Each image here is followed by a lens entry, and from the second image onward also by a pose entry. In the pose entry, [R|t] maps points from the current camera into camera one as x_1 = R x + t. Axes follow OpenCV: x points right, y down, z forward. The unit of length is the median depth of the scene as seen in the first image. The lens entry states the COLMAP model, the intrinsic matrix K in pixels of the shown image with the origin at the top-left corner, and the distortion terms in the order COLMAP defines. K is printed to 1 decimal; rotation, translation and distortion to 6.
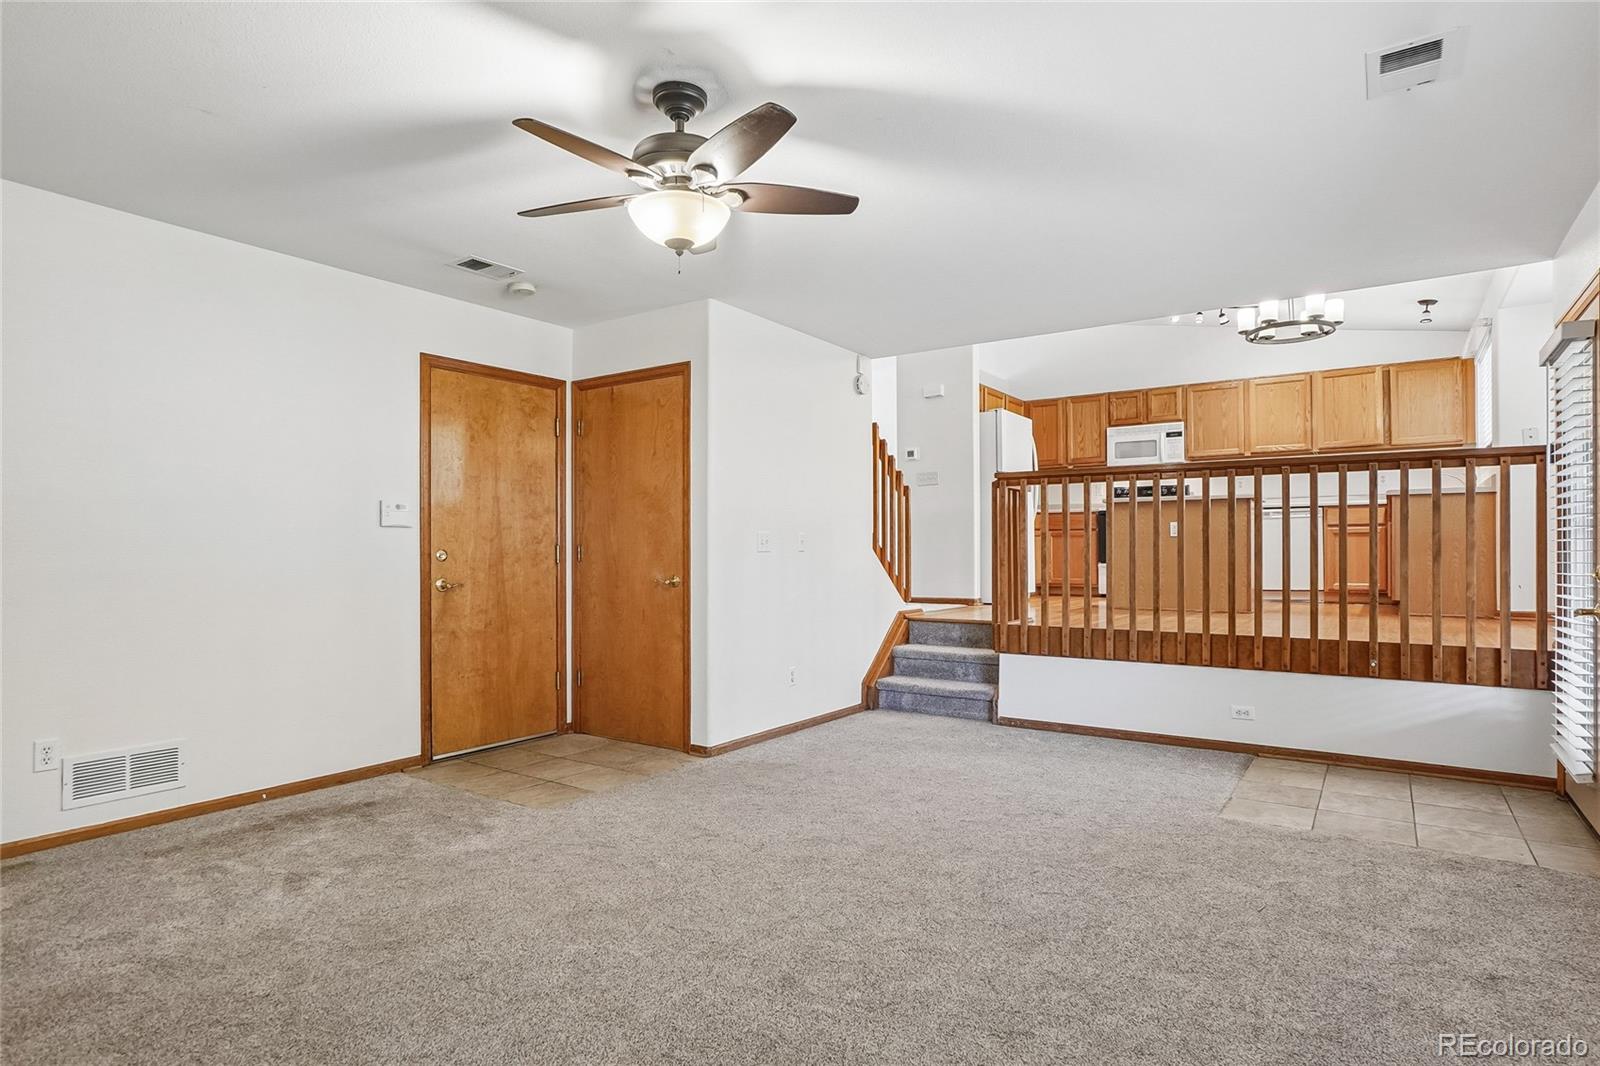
lens RADIAL K [[847.2, 0, 796.2], [0, 847.2, 542.5], [0, 0, 1]] dist [-0.021995, 0.000915]
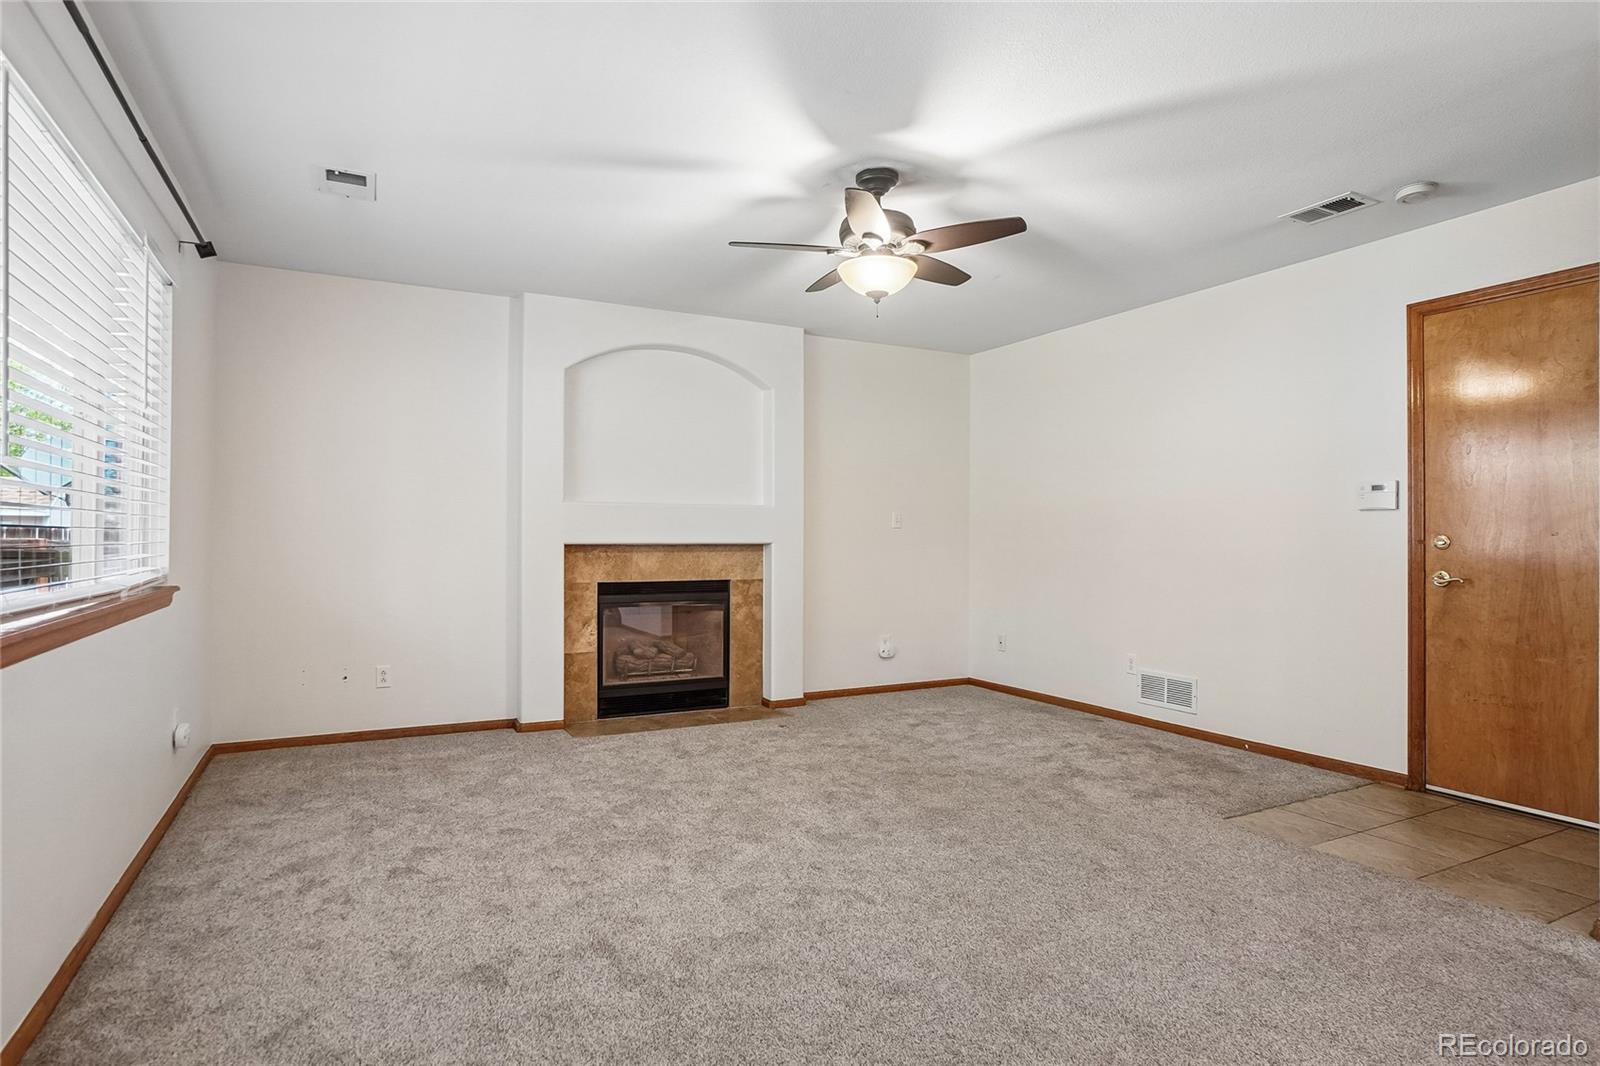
lens RADIAL K [[836.9, 0, 792.0], [0, 836.9, 529.8], [0, 0, 1]] dist [-0.024110, -0.000045]
pose [[-0.466881, -0.008073, -0.884283, 0.586260], [0.009101, 0.999862, -0.013933, 0.008985], [0.884273, -0.014553, -0.466743, 0.835855]]
